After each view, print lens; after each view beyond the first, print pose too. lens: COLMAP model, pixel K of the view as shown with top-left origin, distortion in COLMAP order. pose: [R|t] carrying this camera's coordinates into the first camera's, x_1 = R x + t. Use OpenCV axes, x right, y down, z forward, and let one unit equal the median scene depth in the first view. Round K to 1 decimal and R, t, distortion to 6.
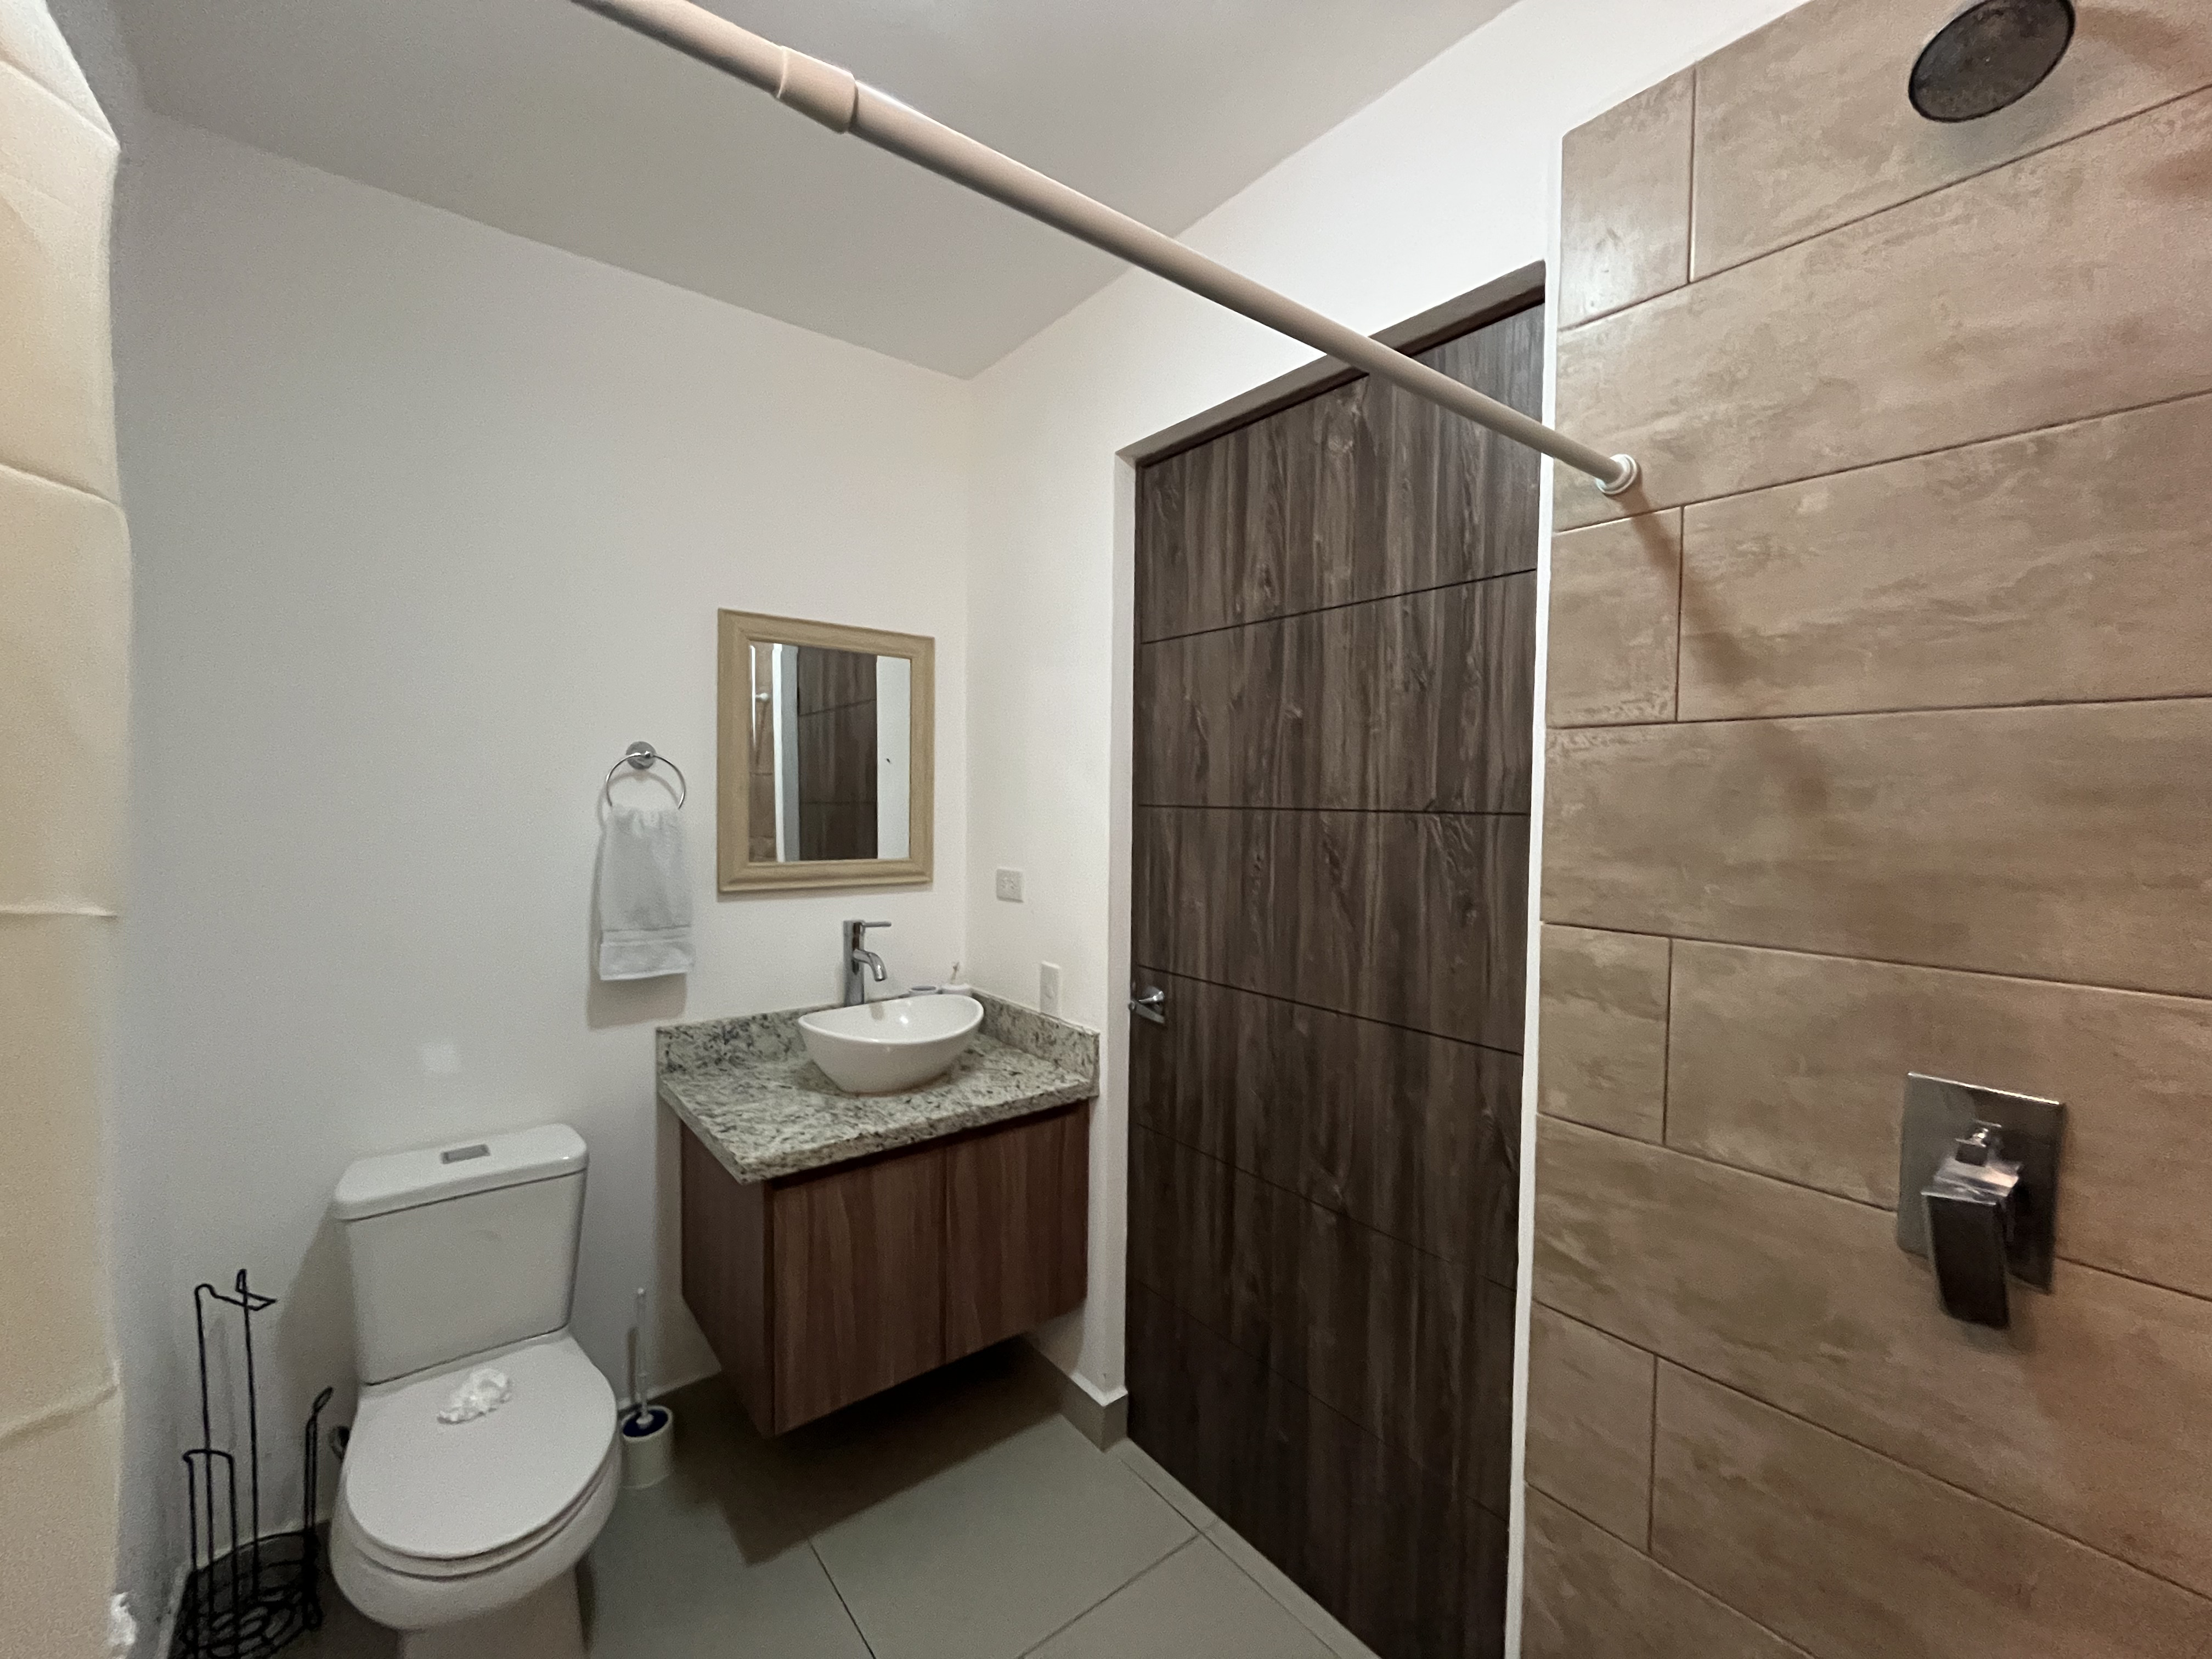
lens RADIAL K [[907.9, 0, 1104.8], [0, 907.9, 827.2], [0, 0, 1]] dist [-0.002054, -0.000443]
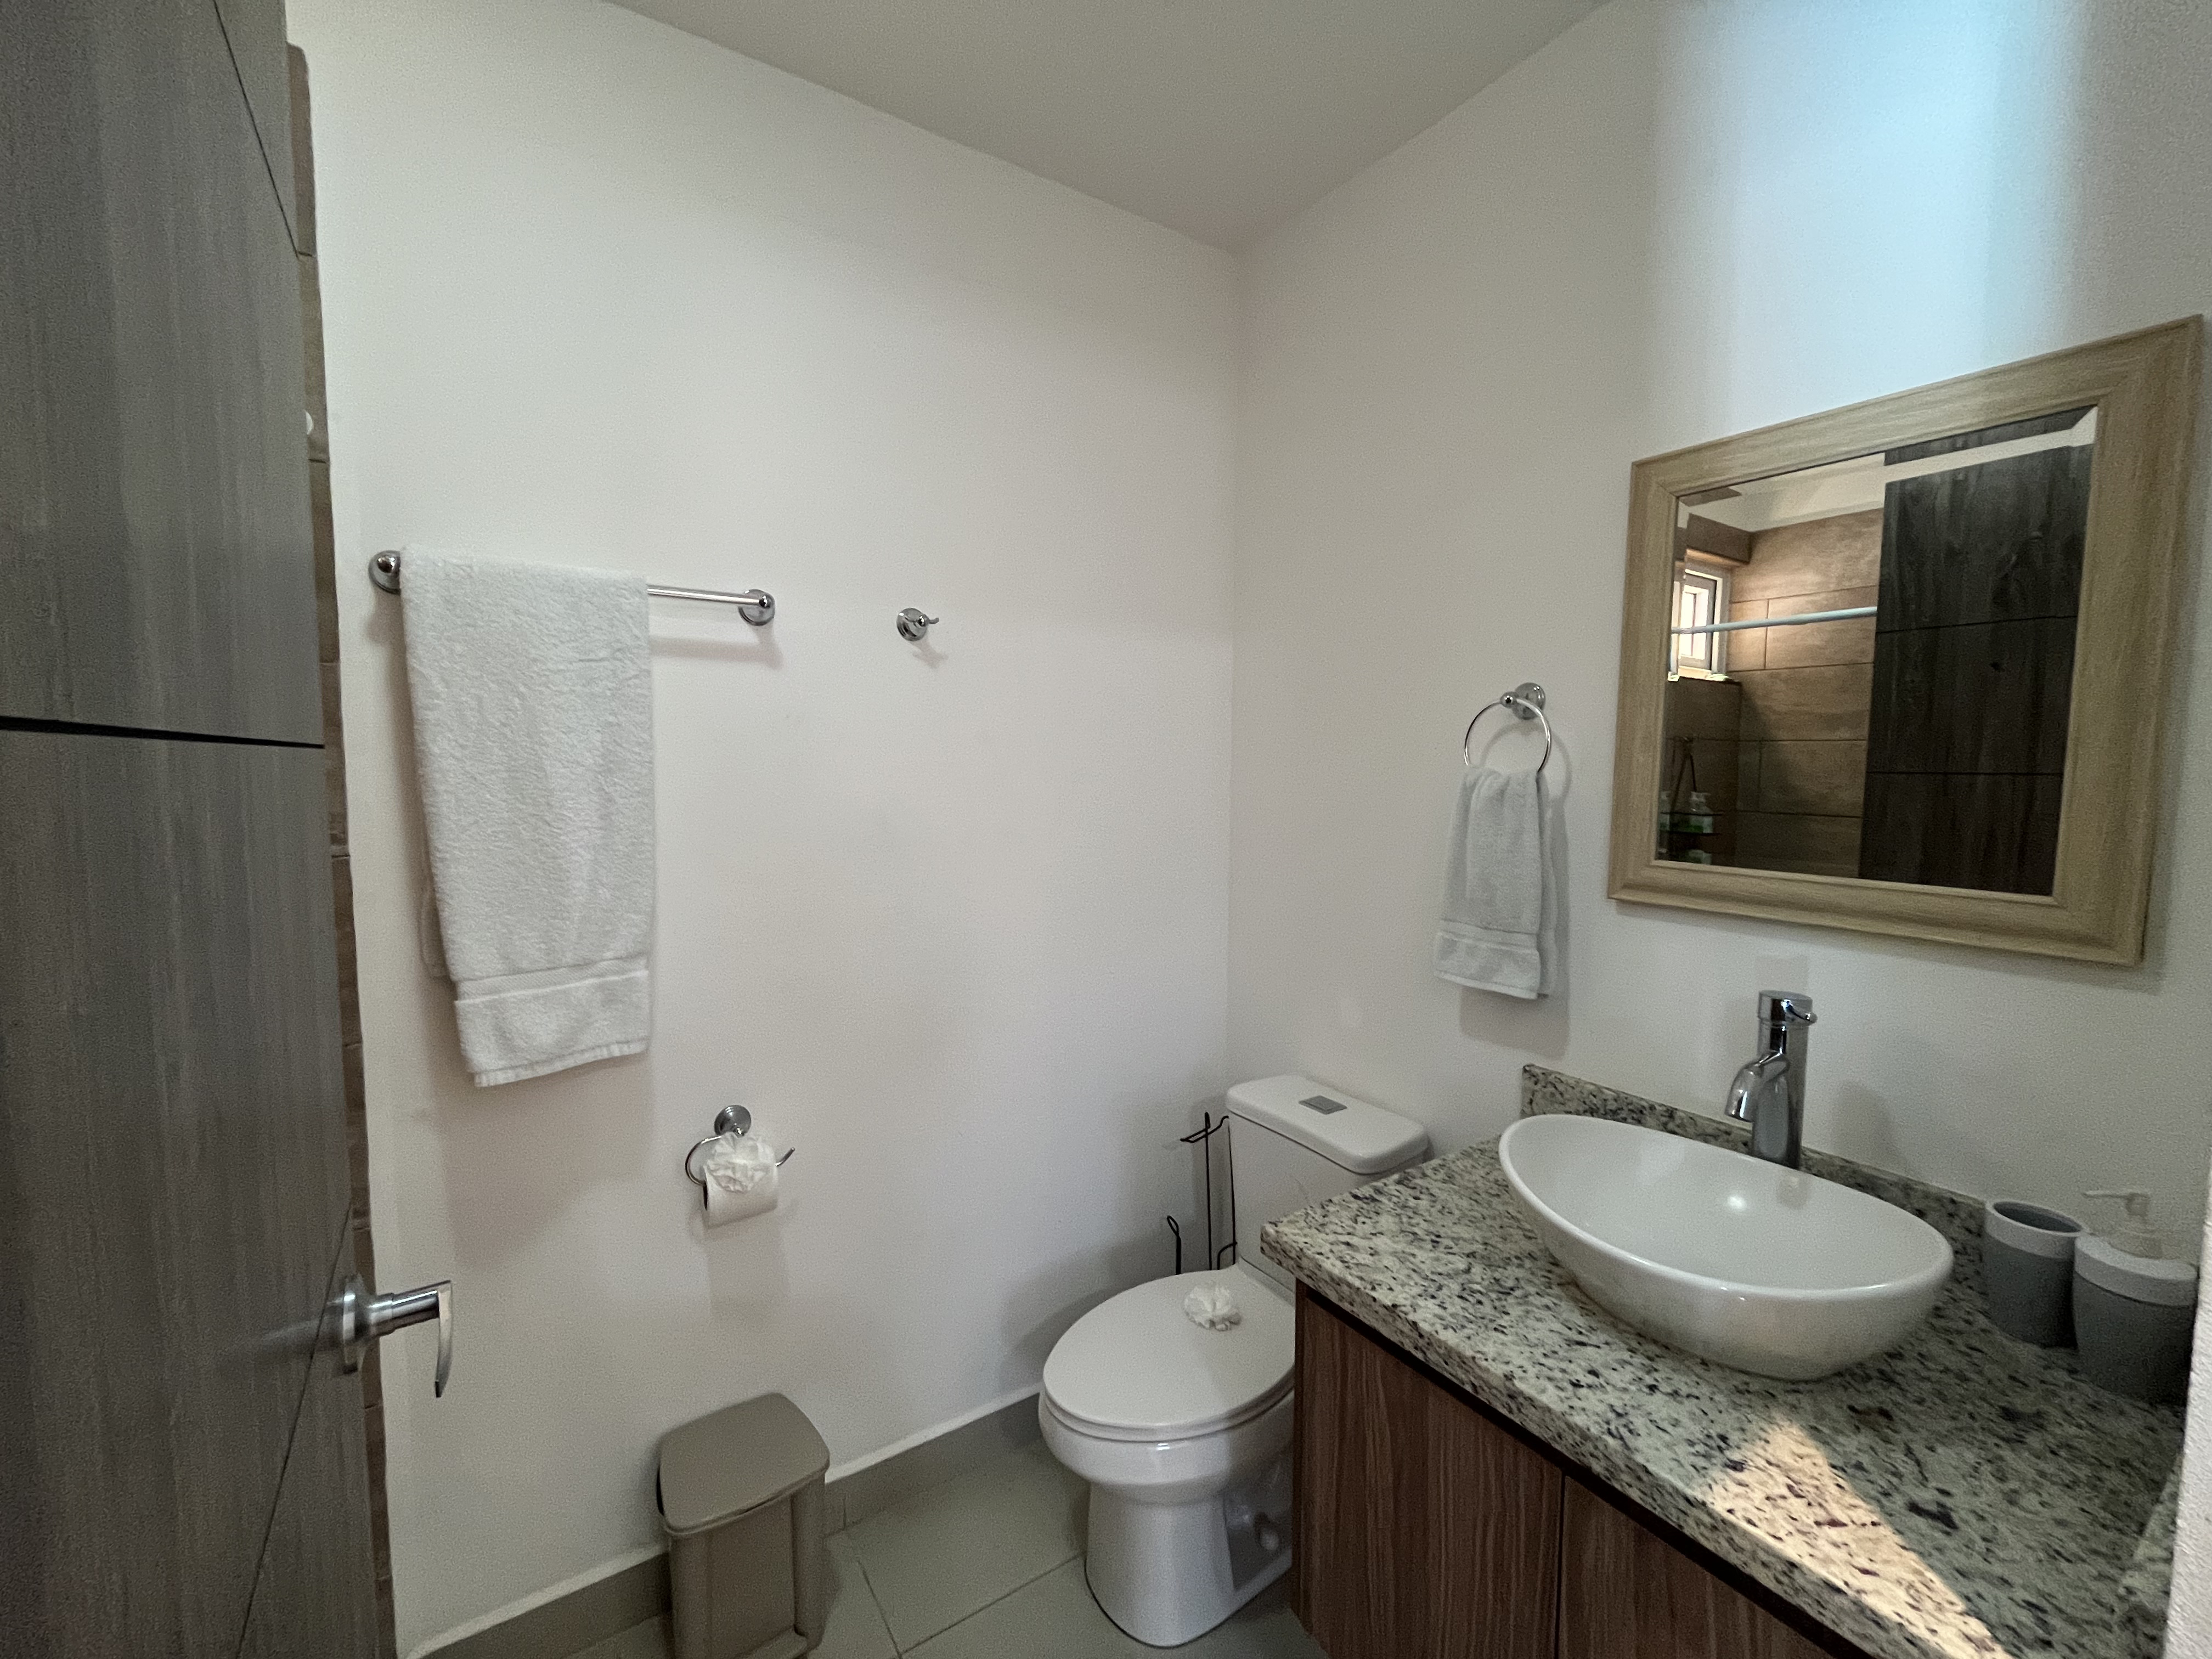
lens RADIAL K [[907.9, 0, 1104.8], [0, 907.9, 827.2], [0, 0, 1]] dist [-0.002054, -0.000443]
pose [[-0.092153, 0.059820, -0.993946, 0.306633], [-0.044830, 0.996932, 0.064156, -0.008122], [0.994735, 0.050471, -0.089189, 0.790780]]
